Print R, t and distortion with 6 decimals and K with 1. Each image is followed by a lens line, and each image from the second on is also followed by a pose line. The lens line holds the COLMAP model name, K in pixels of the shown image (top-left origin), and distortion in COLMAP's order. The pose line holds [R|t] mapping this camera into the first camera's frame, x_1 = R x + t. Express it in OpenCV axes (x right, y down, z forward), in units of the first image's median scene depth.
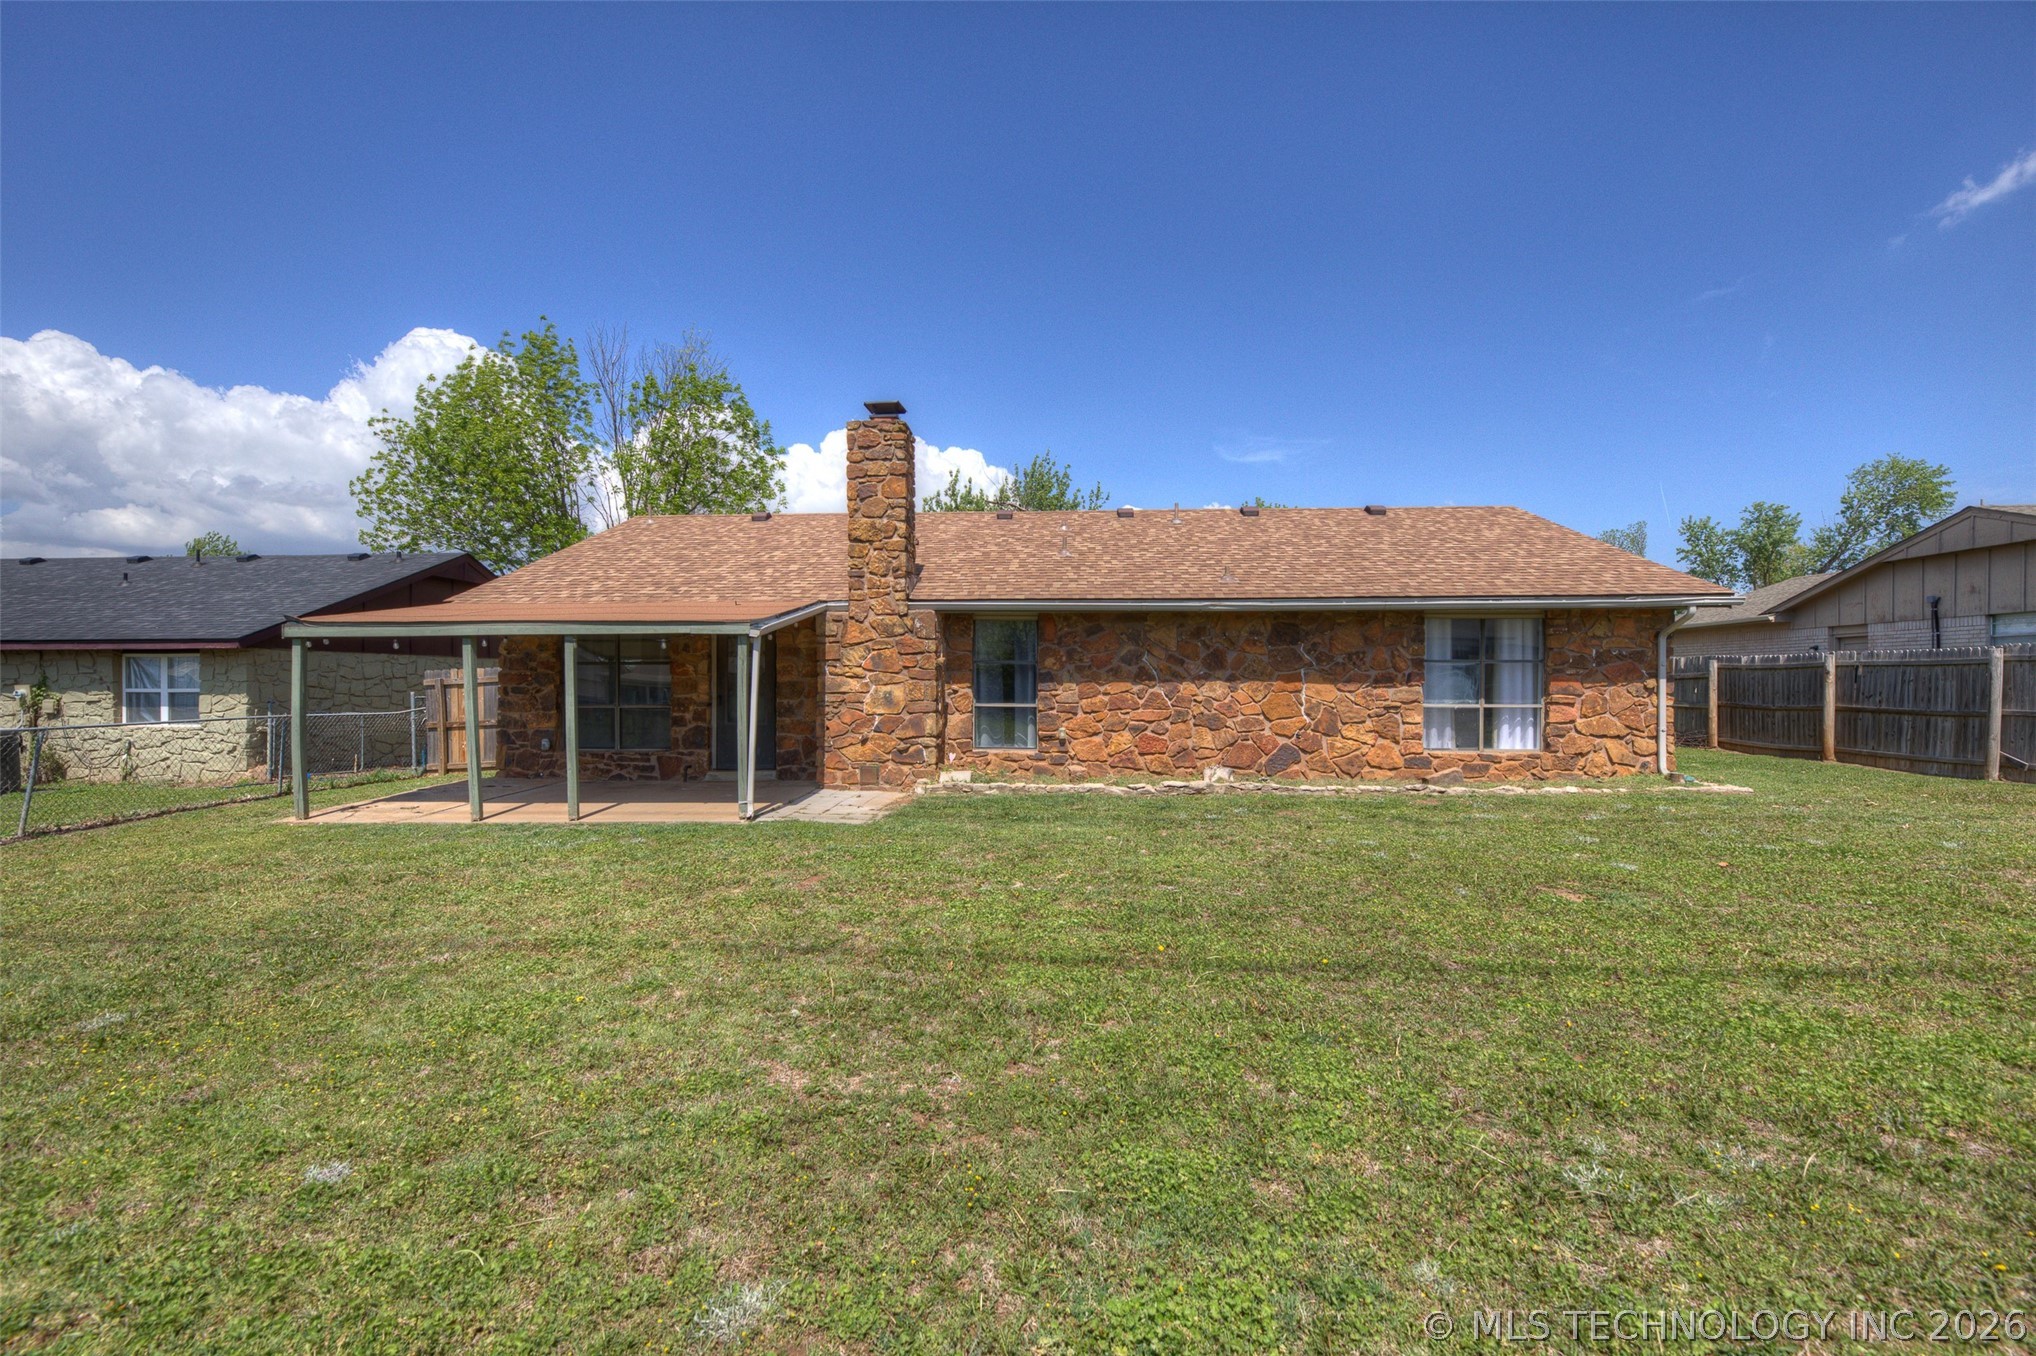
lens RADIAL K [[898.7, 0, 1036.3], [0, 898.7, 677.7], [0, 0, 1]] dist [-0.003307, -0.001298]
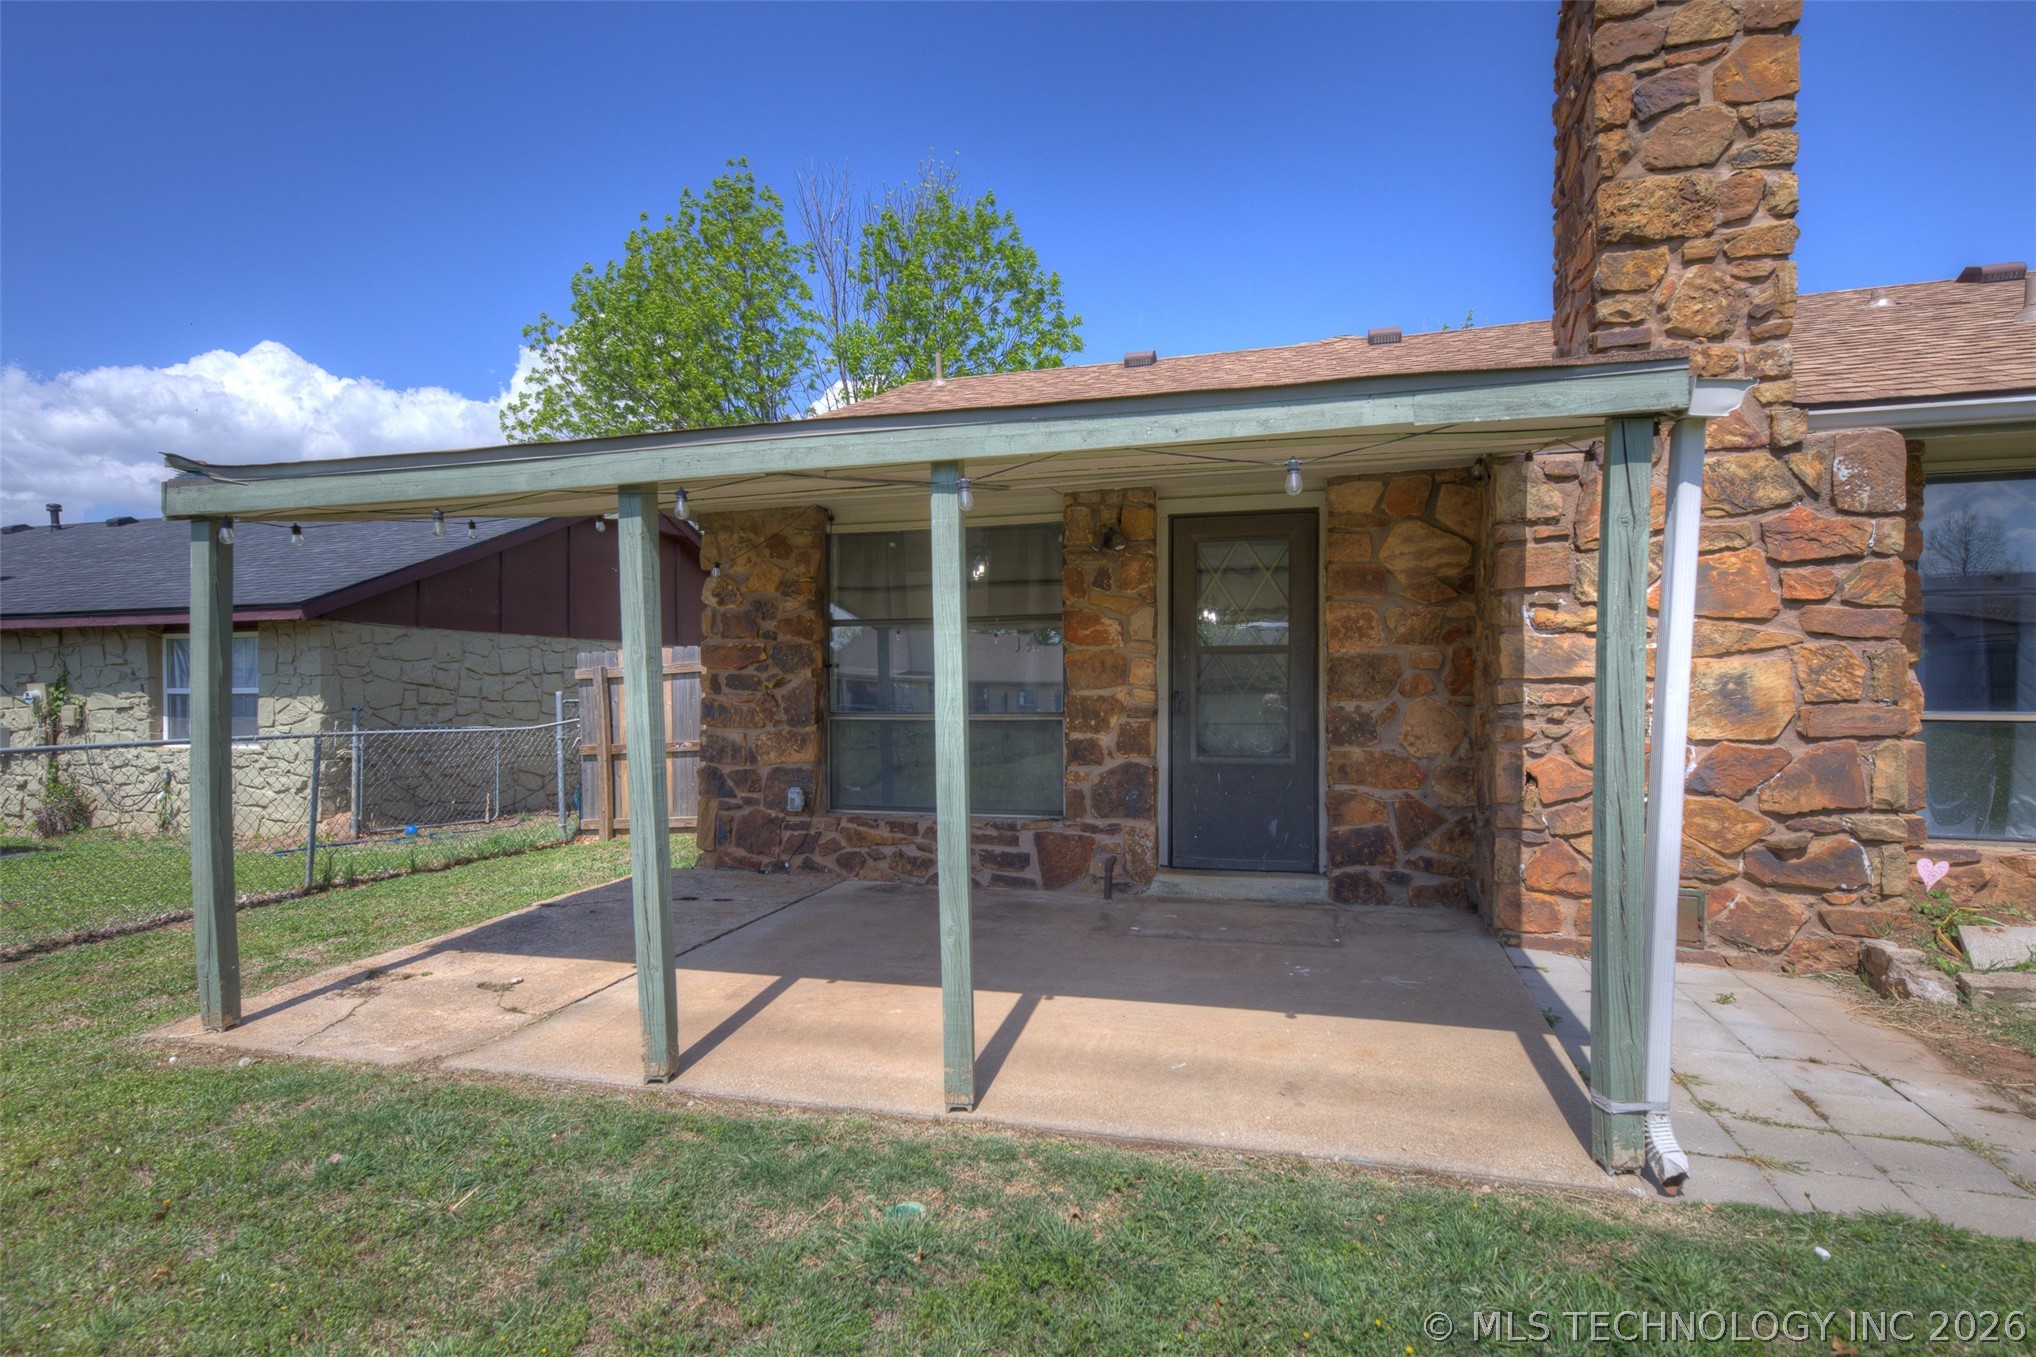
lens RADIAL K [[1112.3, 0, 999.1], [0, 1112.3, 689.9], [0, 0, 1]] dist [0.018006, 0.000401]
pose [[0.966692, -0.003170, -0.255923, -0.303083], [0.004194, 0.999985, 0.003458, 0.016923], [0.255908, -0.004416, 0.966691, 0.481031]]
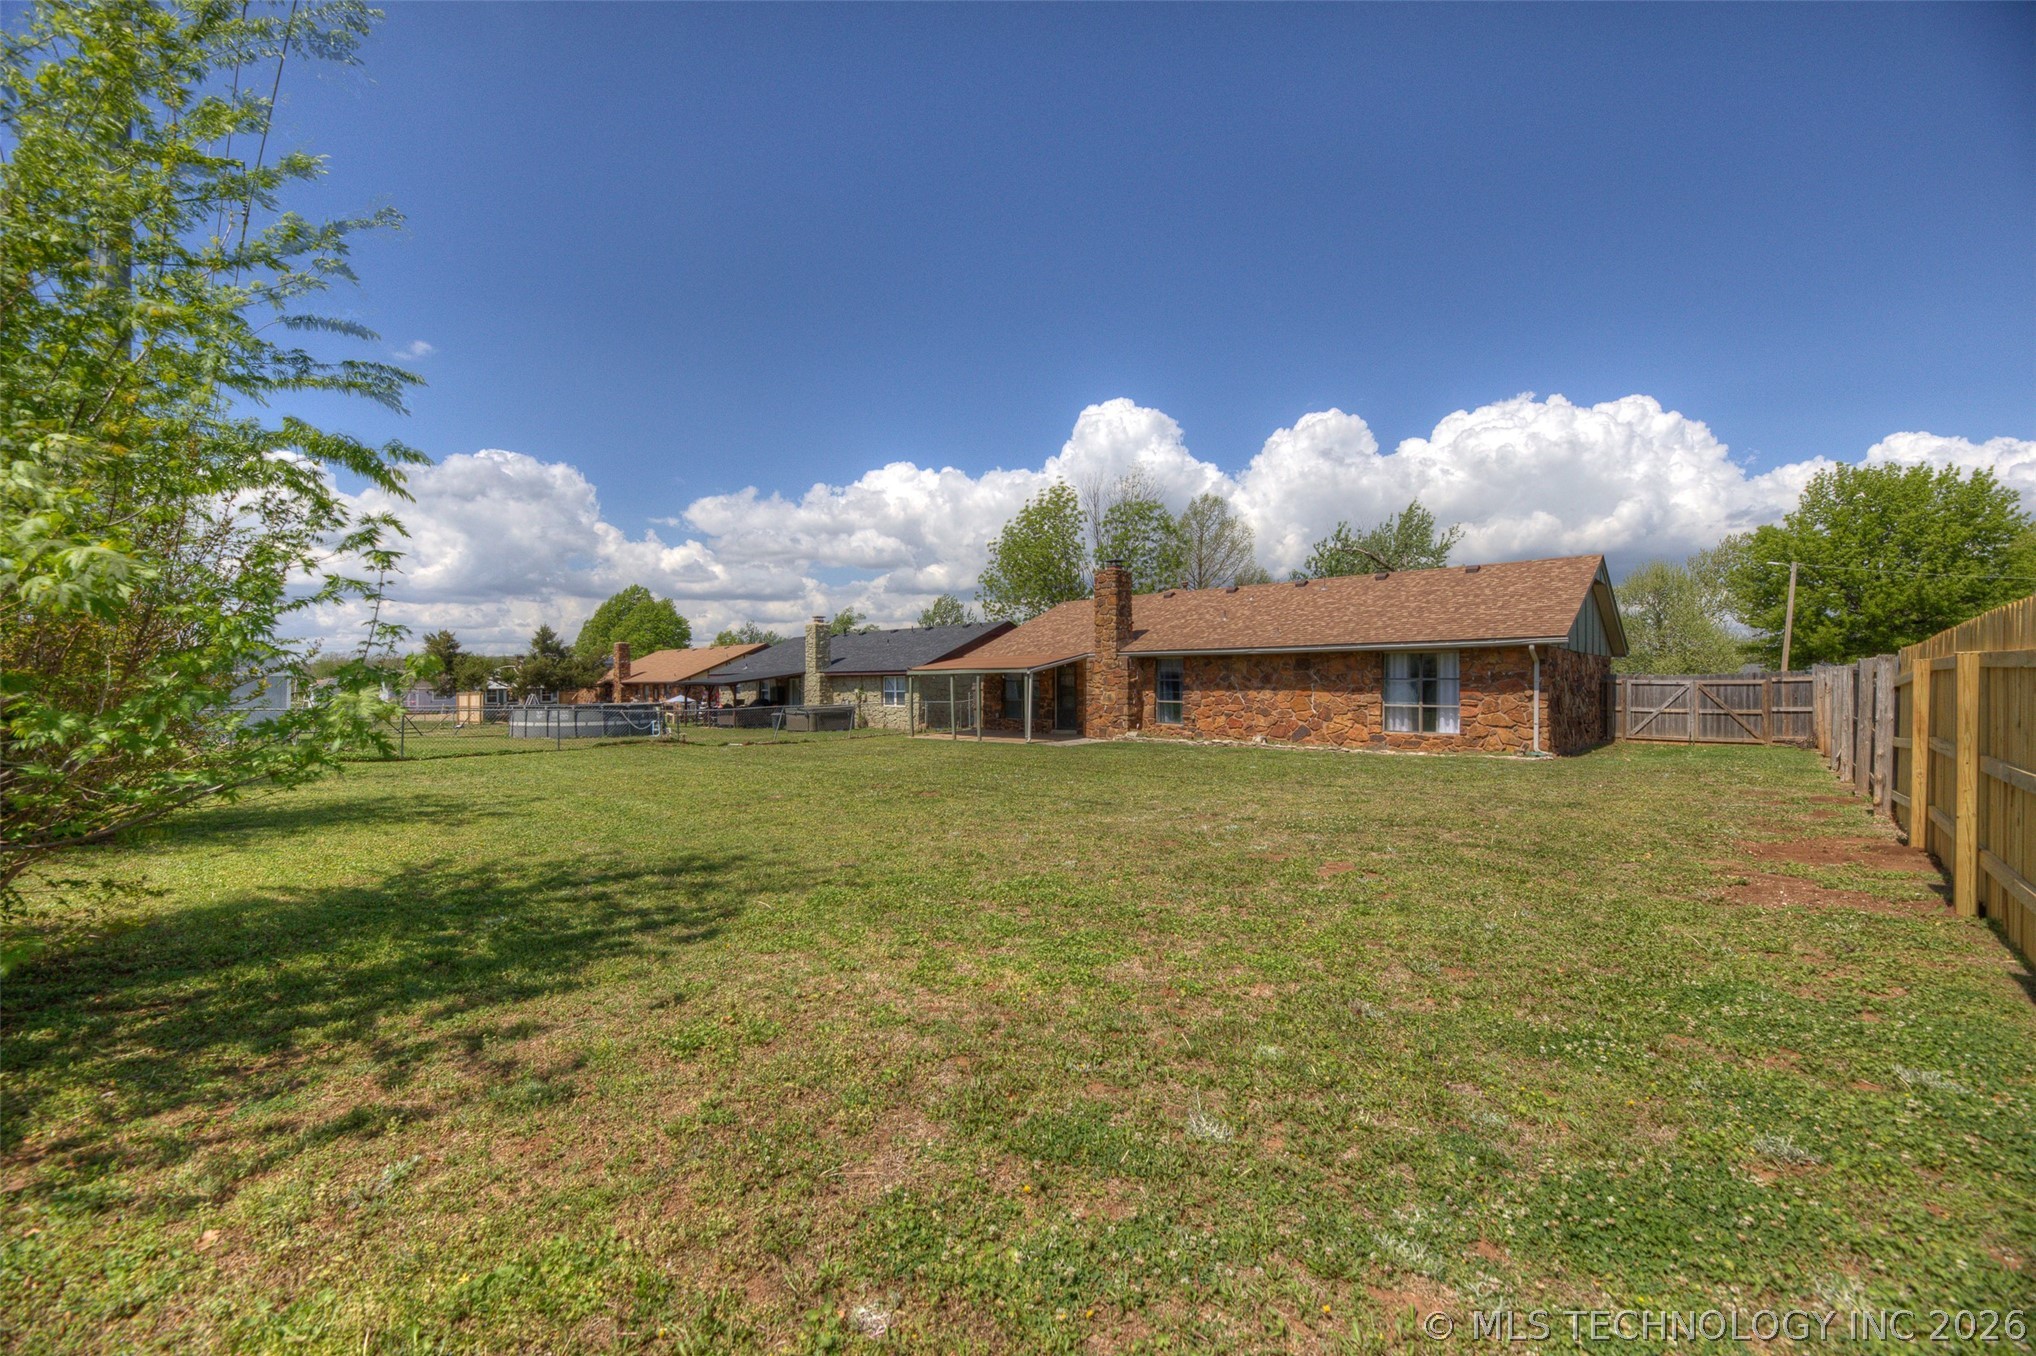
lens RADIAL K [[819.9, 0, 1024.0], [0, 819.9, 681.8], [0, 0, 1]] dist [0.009346, -0.003600]
pose [[0.775570, -0.001864, -0.631258, 0.863512], [0.006009, 0.999972, 0.004430, -0.023518], [0.631232, -0.007229, 0.775560, -0.624018]]
